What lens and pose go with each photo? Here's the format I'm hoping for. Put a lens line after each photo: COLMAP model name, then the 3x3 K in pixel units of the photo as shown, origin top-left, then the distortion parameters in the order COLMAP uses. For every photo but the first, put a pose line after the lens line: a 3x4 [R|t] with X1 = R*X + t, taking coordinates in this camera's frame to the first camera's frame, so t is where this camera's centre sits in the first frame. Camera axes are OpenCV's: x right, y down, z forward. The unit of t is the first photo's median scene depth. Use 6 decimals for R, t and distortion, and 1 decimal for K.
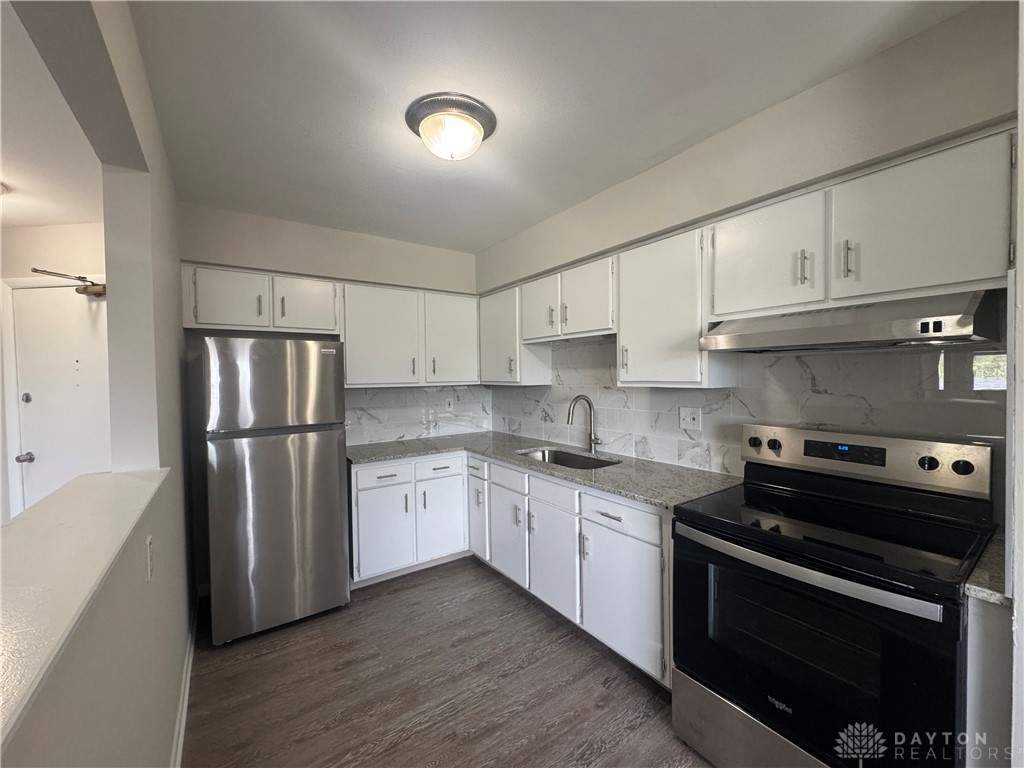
lens RADIAL K [[409.8, 0, 512.0], [0, 409.8, 384.0], [0, 0, 1]] dist [0.000349, -0.000296]
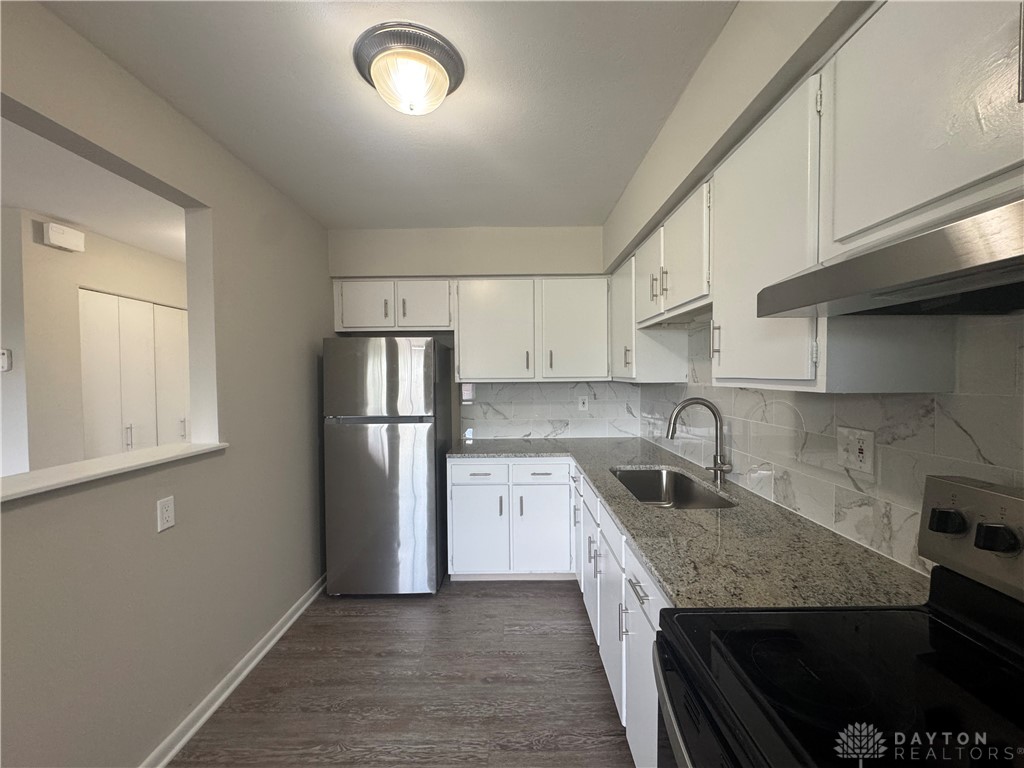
lens RADIAL K [[409.8, 0, 512.0], [0, 409.8, 384.0], [0, 0, 1]] dist [0.000349, -0.000296]
pose [[0.816944, 0.017509, -0.576452, 0.318642], [-0.011604, 0.999836, 0.013923, -0.002156], [0.576601, -0.004686, 0.817013, 0.264354]]
